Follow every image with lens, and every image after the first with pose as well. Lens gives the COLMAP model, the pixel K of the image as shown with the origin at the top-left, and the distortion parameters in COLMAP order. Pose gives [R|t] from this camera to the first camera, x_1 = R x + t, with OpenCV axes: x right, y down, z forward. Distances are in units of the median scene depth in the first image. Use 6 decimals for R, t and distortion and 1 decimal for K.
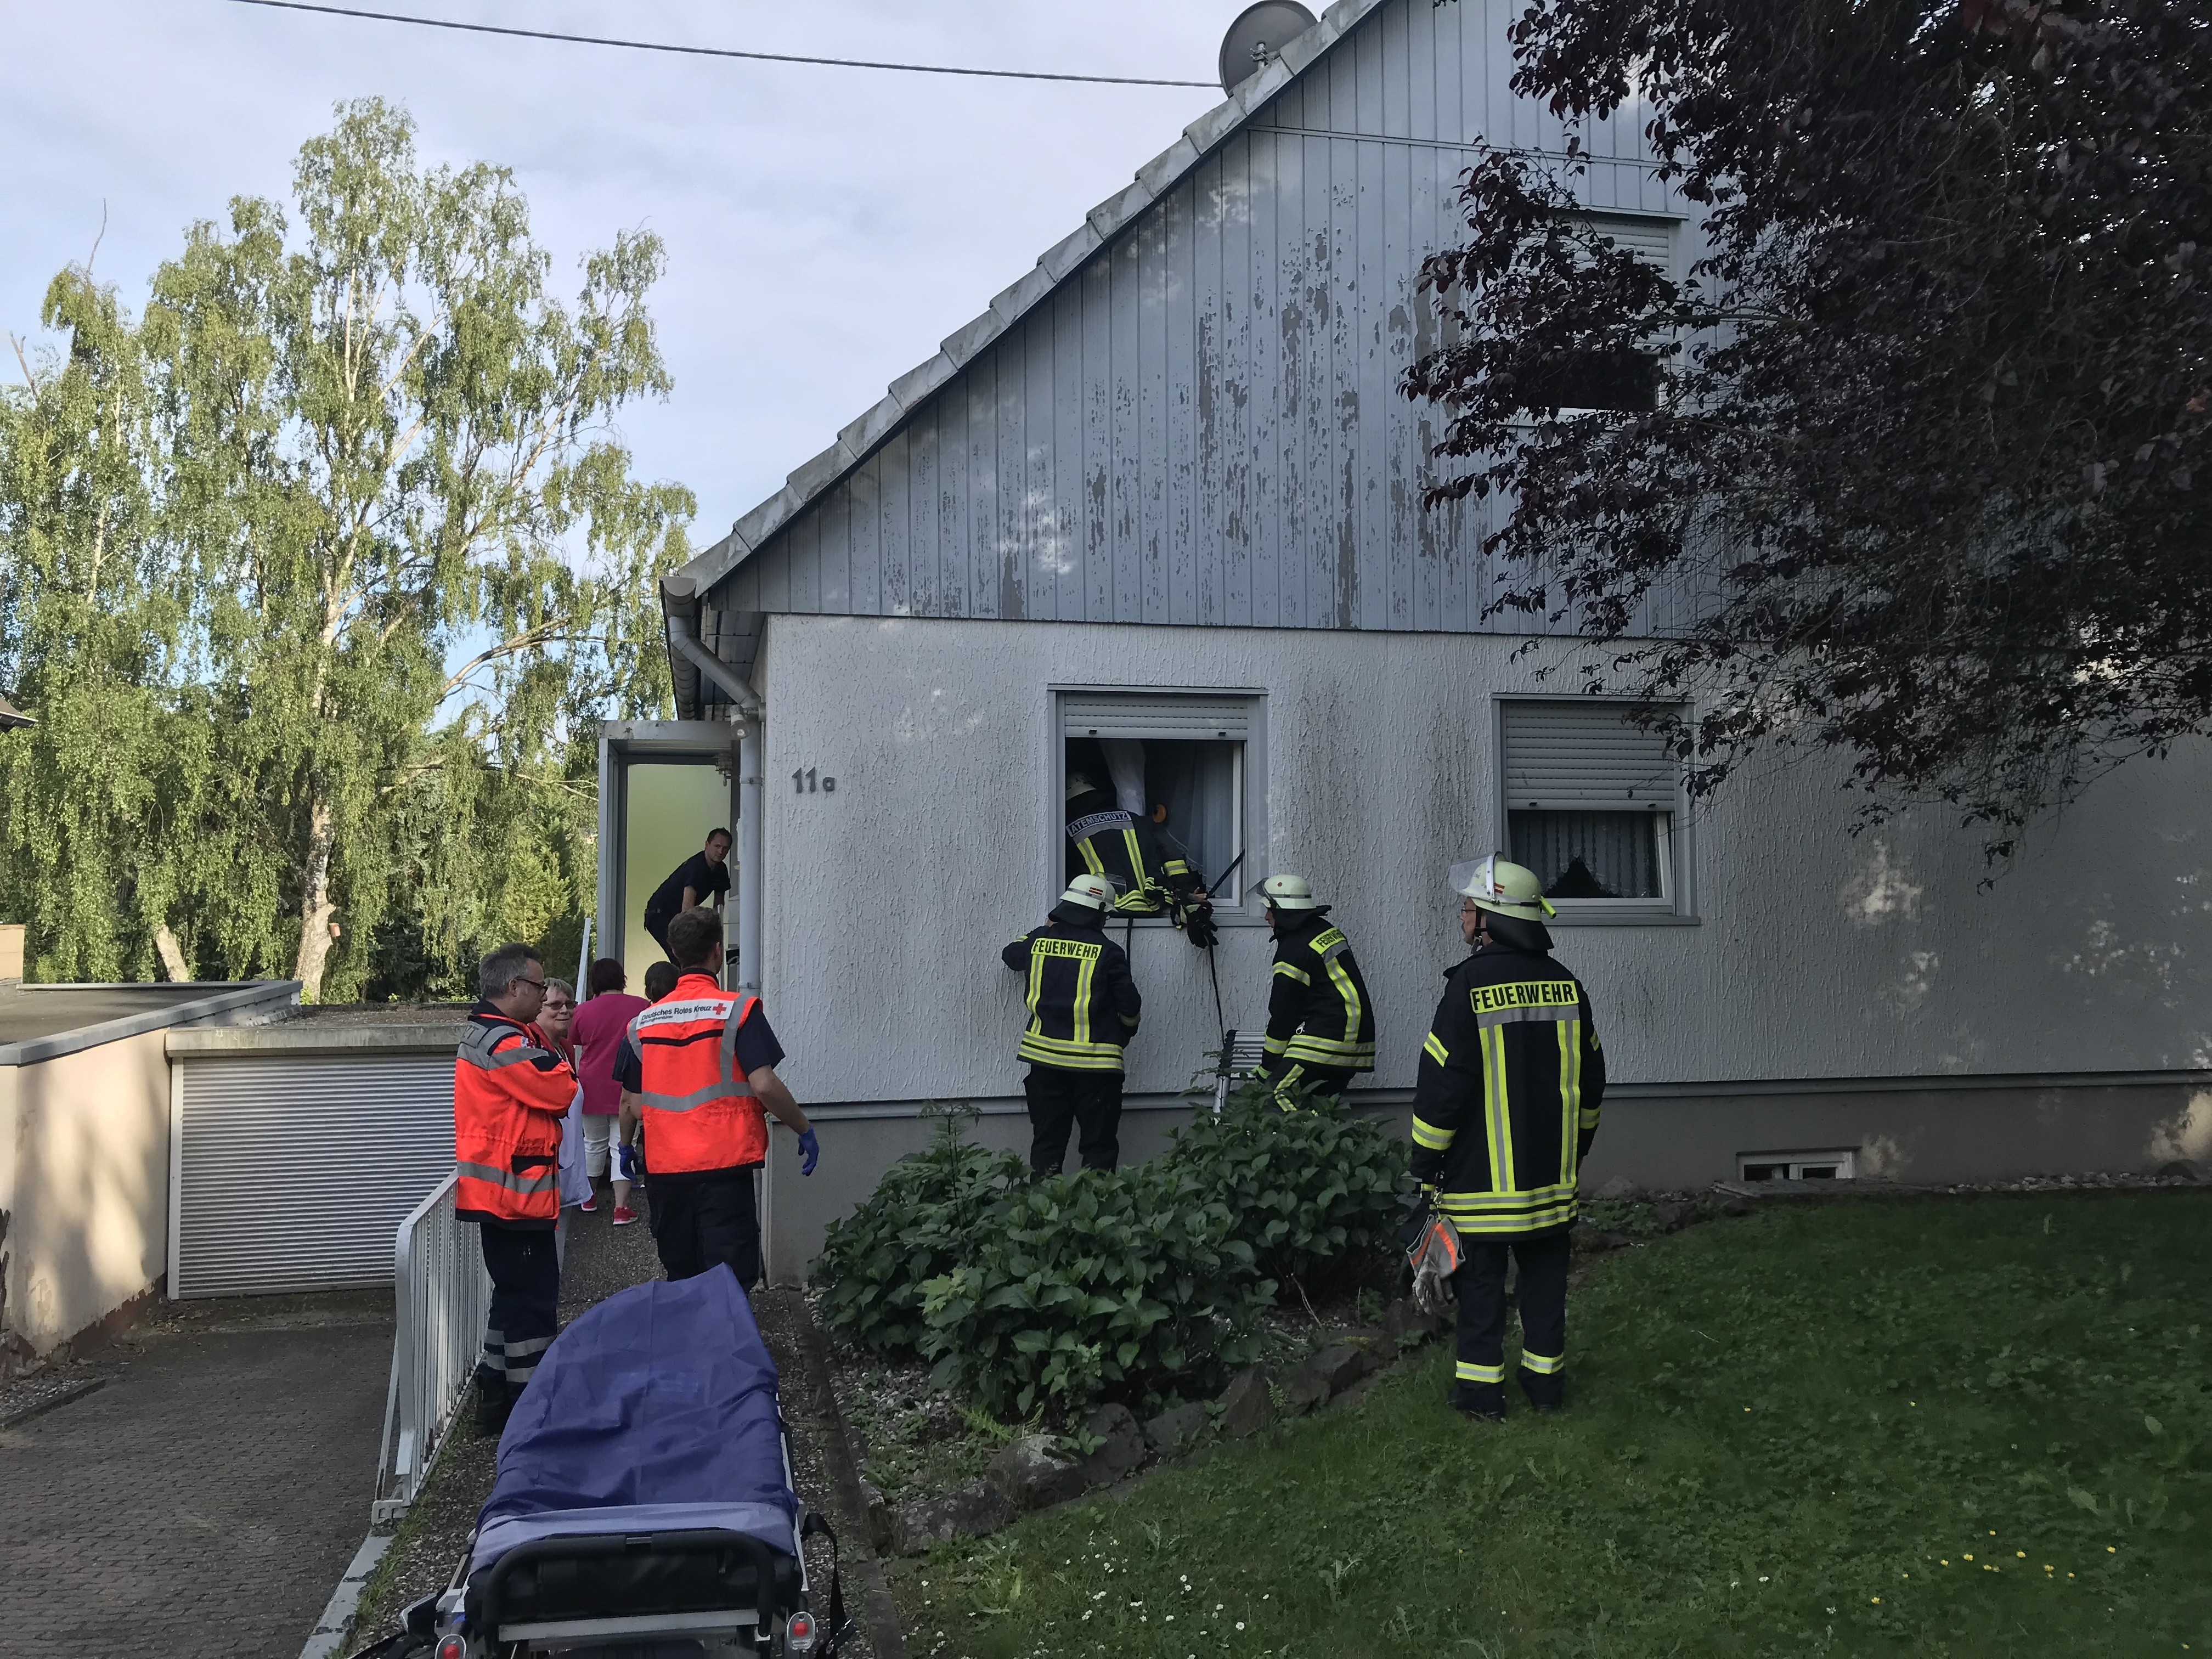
lens RADIAL K [[1735.4, 0, 1114.2], [0, 1735.4, 814.0], [0, 0, 1]] dist [0.001966, 0.012239]
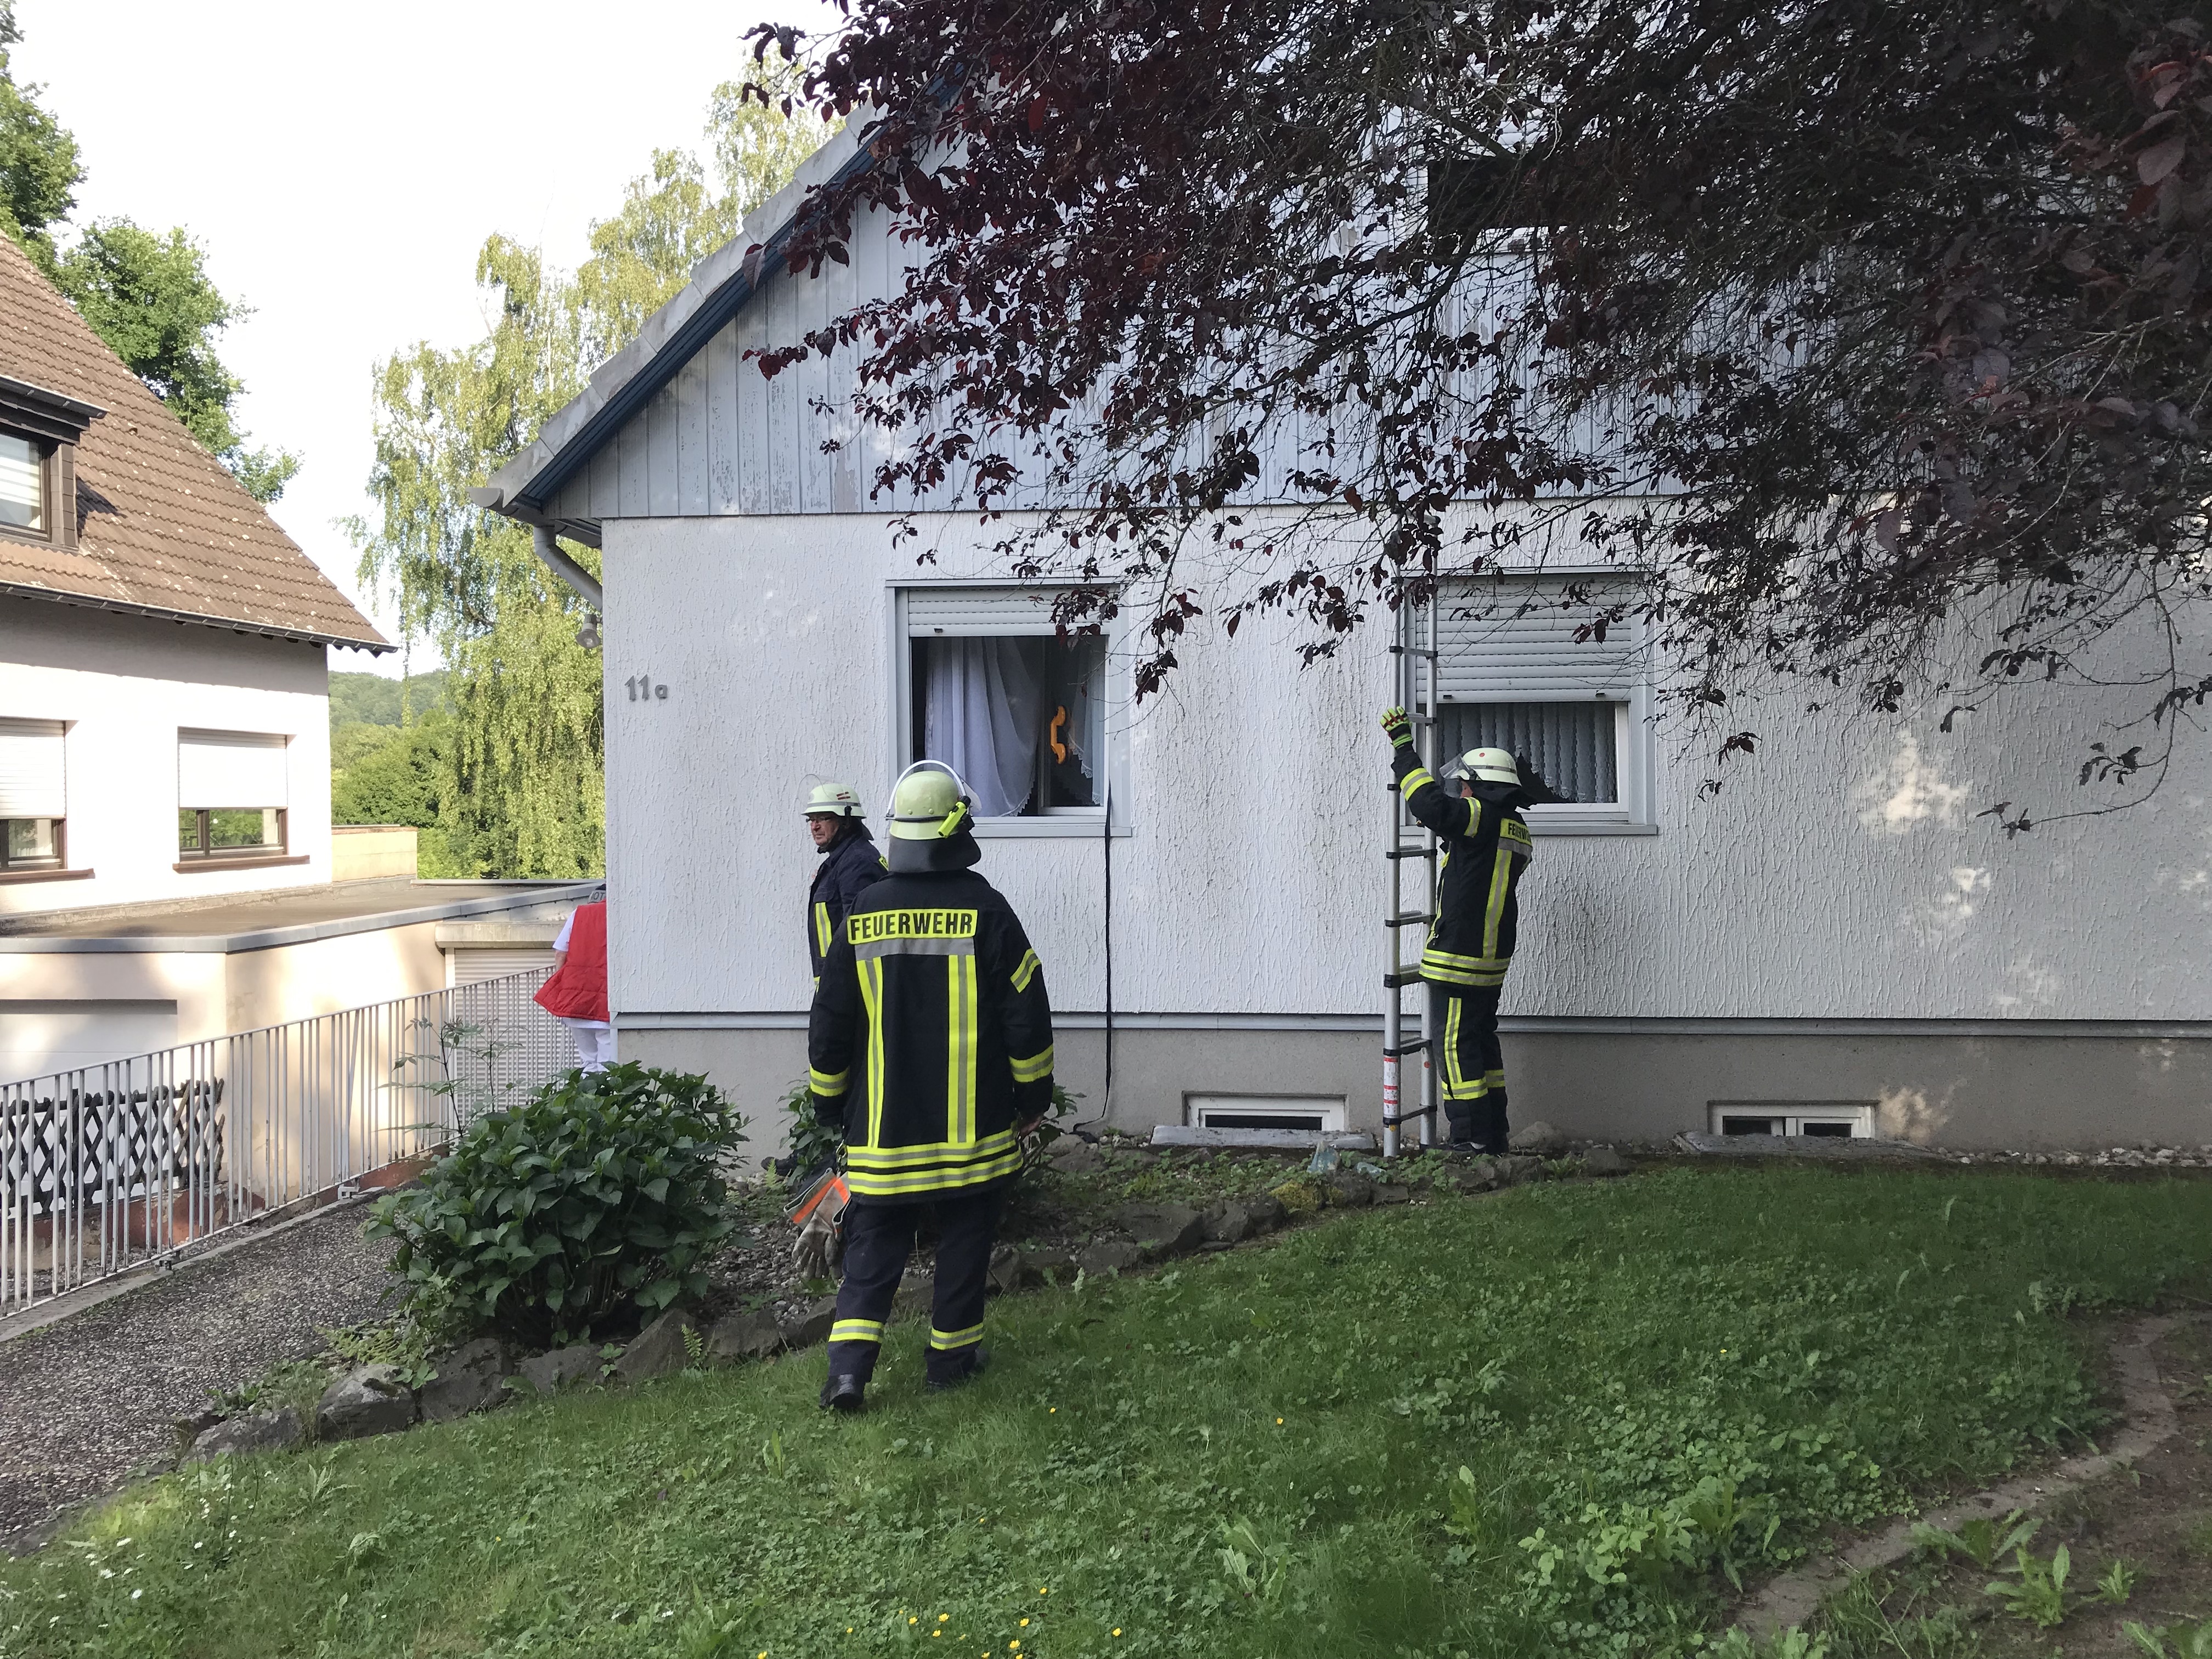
lens RADIAL K [[1735.4, 0, 1107.2], [0, 1735.4, 838.9], [0, 0, 1]] dist [0.001966, 0.012239]
pose [[0.960081, 0.001960, -0.279717, 0.328082], [0.018224, 0.997413, 0.069541, 0.001944], [0.279129, -0.071863, 0.957561, 0.116373]]
